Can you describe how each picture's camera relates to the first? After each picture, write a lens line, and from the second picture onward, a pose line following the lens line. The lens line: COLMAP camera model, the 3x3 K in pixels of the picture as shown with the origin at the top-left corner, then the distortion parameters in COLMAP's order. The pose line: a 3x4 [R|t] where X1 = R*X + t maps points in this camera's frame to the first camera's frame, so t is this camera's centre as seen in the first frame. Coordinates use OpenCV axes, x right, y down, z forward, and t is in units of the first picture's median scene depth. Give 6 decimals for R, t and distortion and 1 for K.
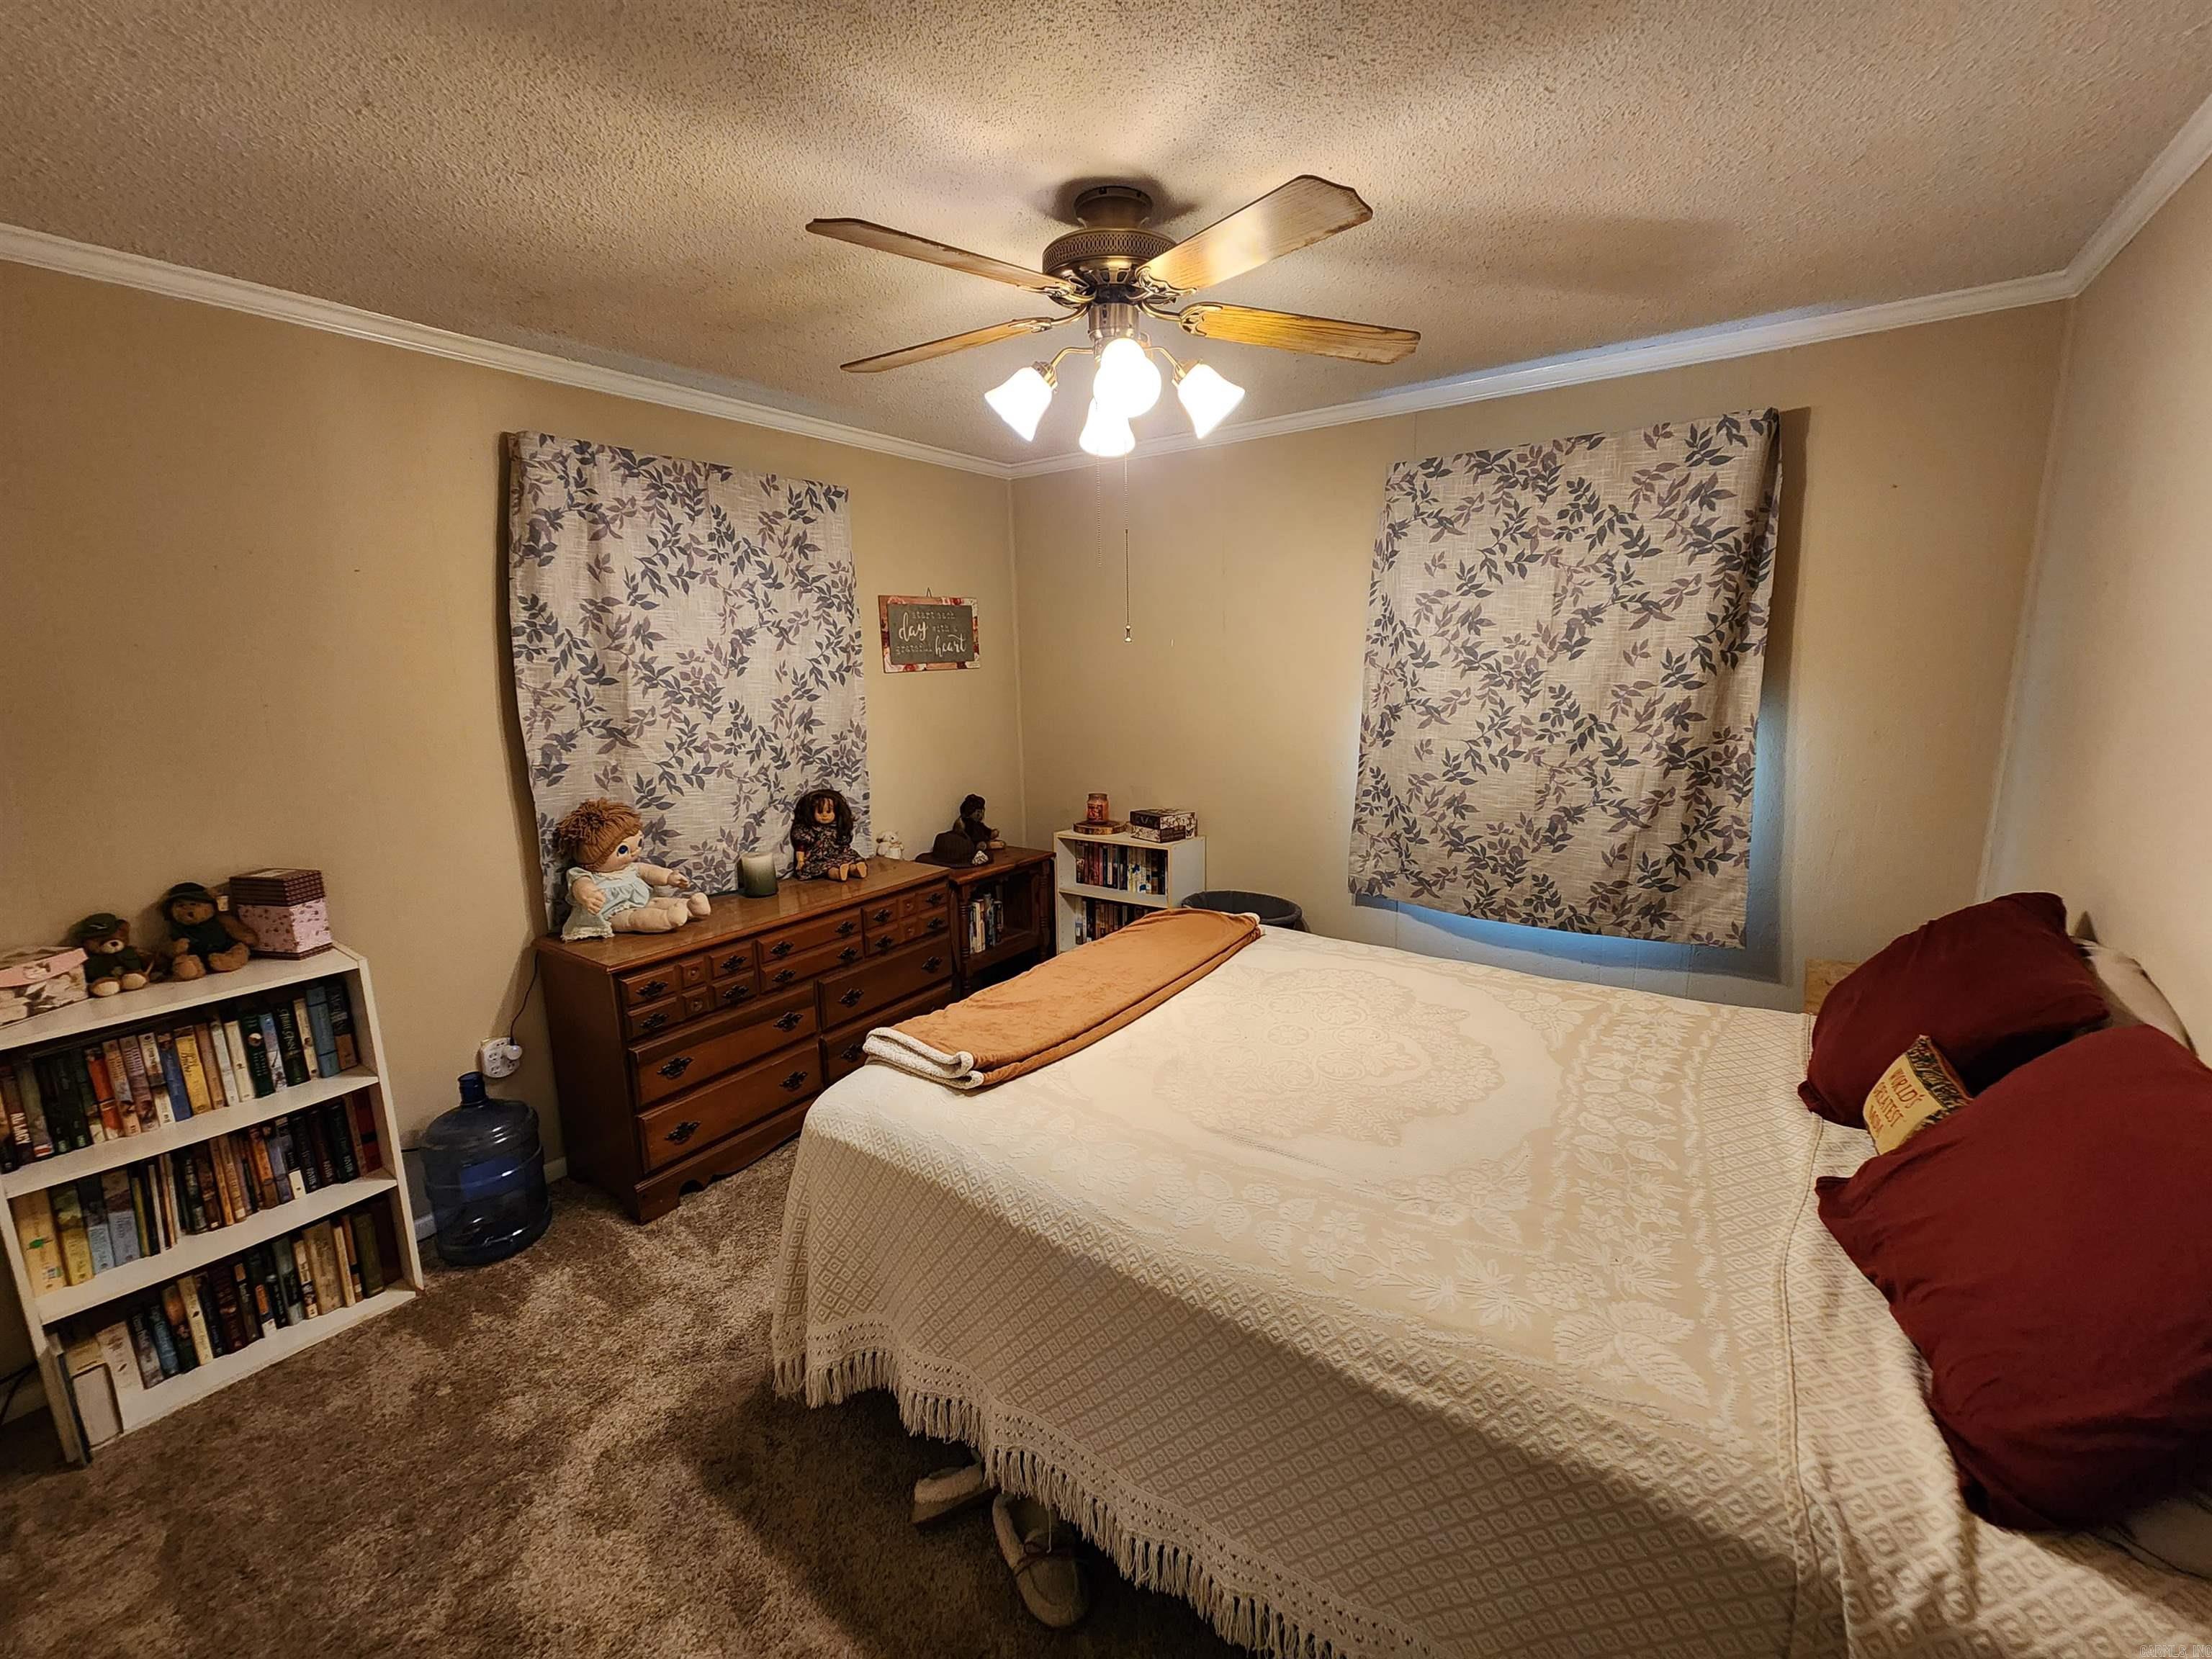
lens RADIAL K [[910.7, 0, 1108.1], [0, 910.7, 830.9], [0, 0, 1]] dist [0.000906, -0.001883]
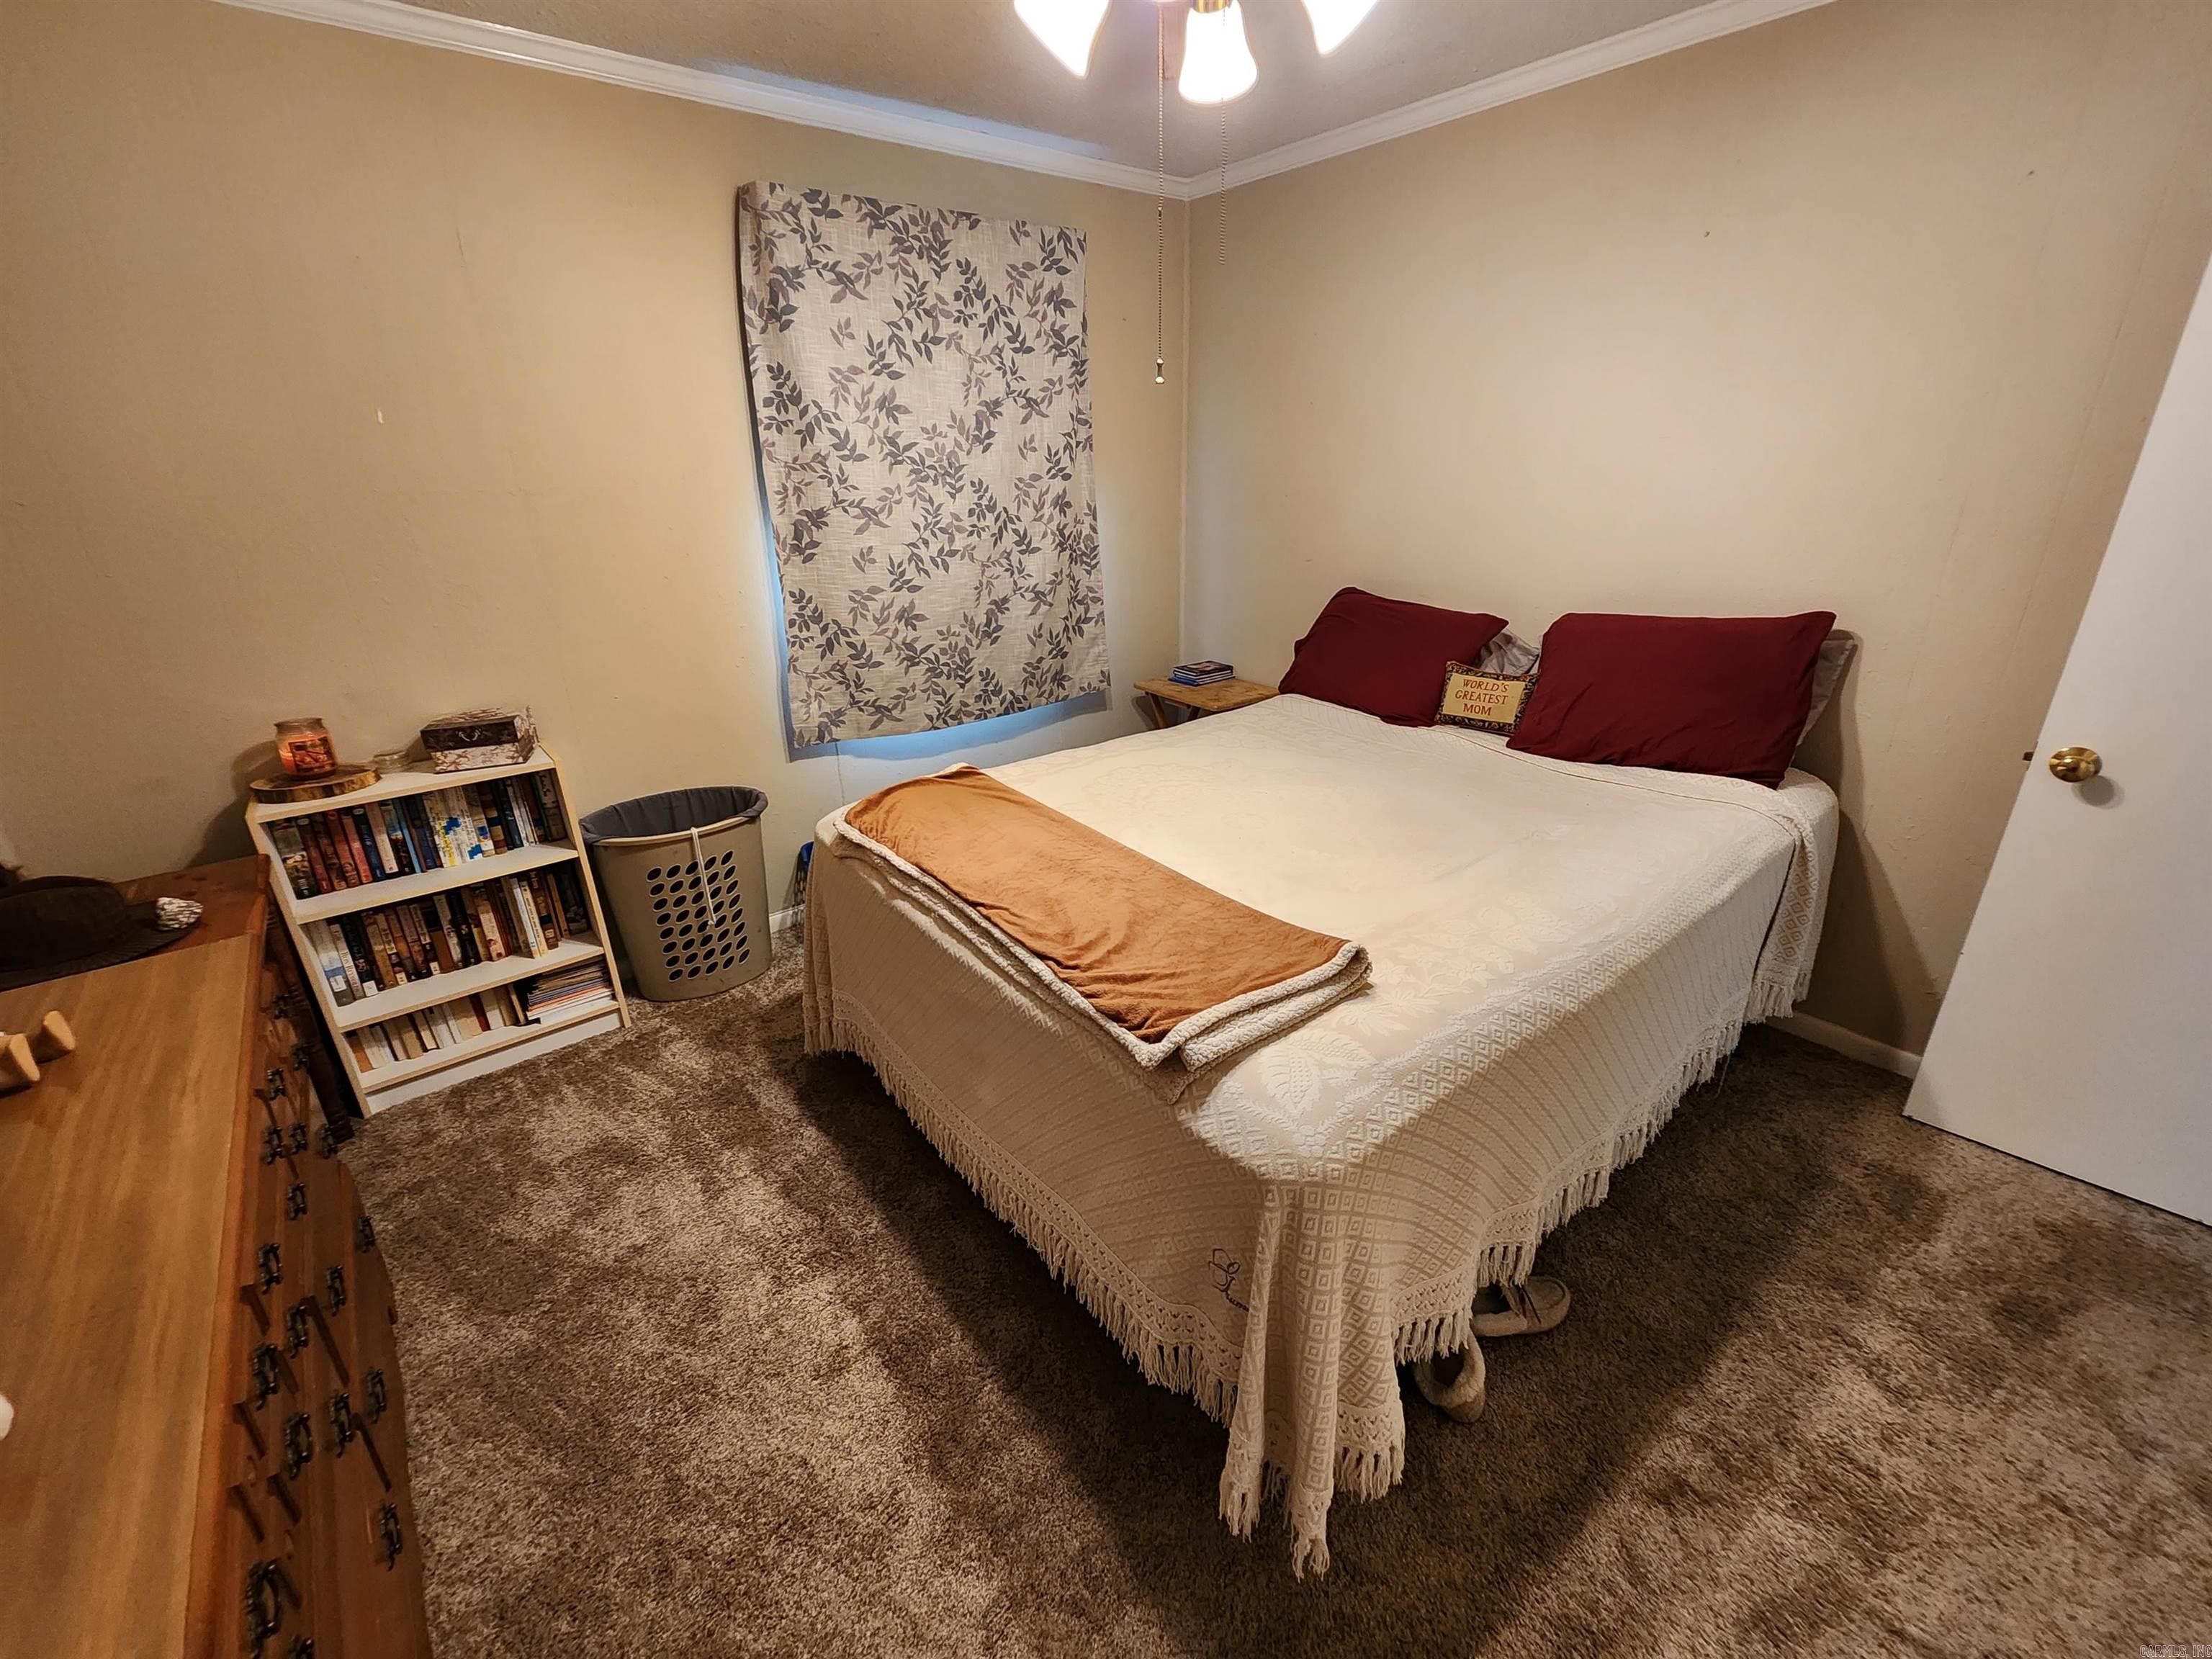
lens RADIAL K [[910.7, 0, 1107.7], [0, 910.7, 825.4], [0, 0, 1]] dist [0.000906, -0.001883]
pose [[0.272450, -0.336714, 0.901329, -0.501057], [0.193606, 0.936792, 0.291440, -0.062564], [-0.942490, 0.095099, 0.320419, 0.546552]]
